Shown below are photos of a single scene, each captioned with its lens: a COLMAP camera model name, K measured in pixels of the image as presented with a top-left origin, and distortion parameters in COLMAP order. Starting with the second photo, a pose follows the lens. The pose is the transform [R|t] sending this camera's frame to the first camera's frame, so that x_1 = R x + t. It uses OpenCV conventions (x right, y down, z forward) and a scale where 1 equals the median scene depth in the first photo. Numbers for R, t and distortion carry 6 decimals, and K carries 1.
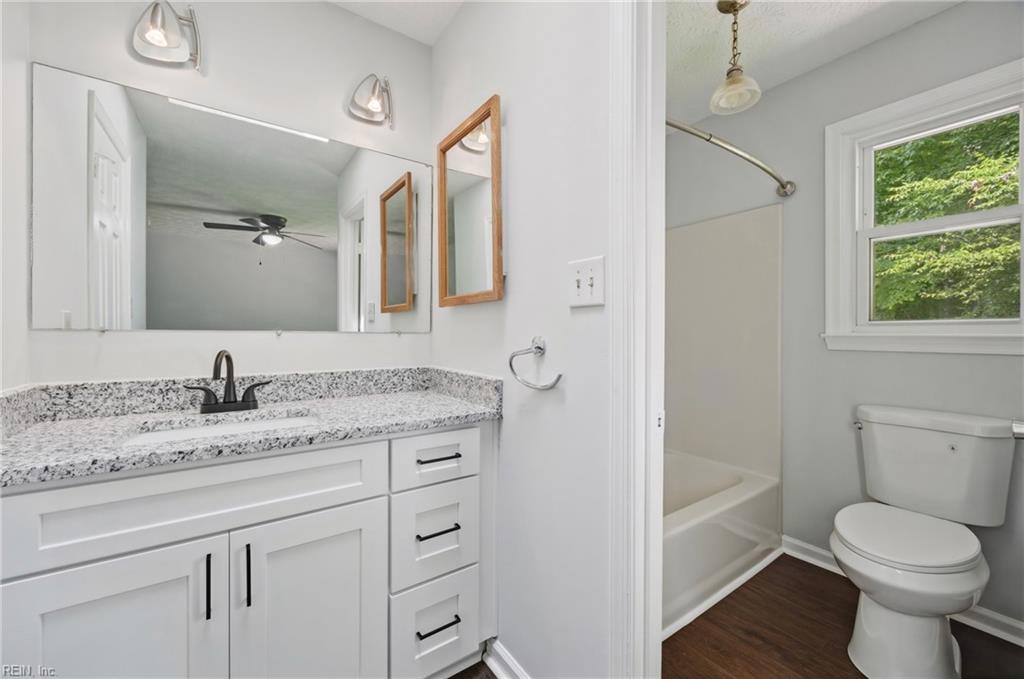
lens RADIAL K [[409.0, 0, 507.6], [0, 409.0, 336.9], [0, 0, 1]] dist [-0.001106, -0.000157]
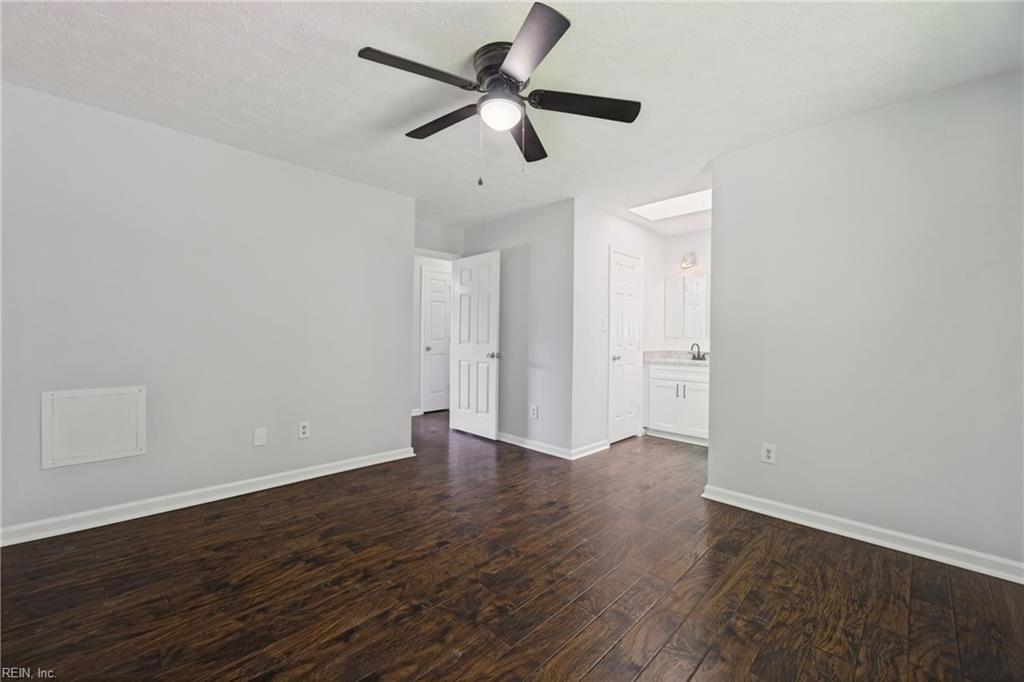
lens RADIAL K [[409.0, 0, 513.5], [0, 409.0, 341.0], [0, 0, 1]] dist [-0.001106, -0.000157]
pose [[0.165376, 0.008966, -0.986190, 0.823820], [-0.010595, 0.999917, 0.007314, 0.000688], [0.986174, 0.009239, 0.165457, -0.382562]]
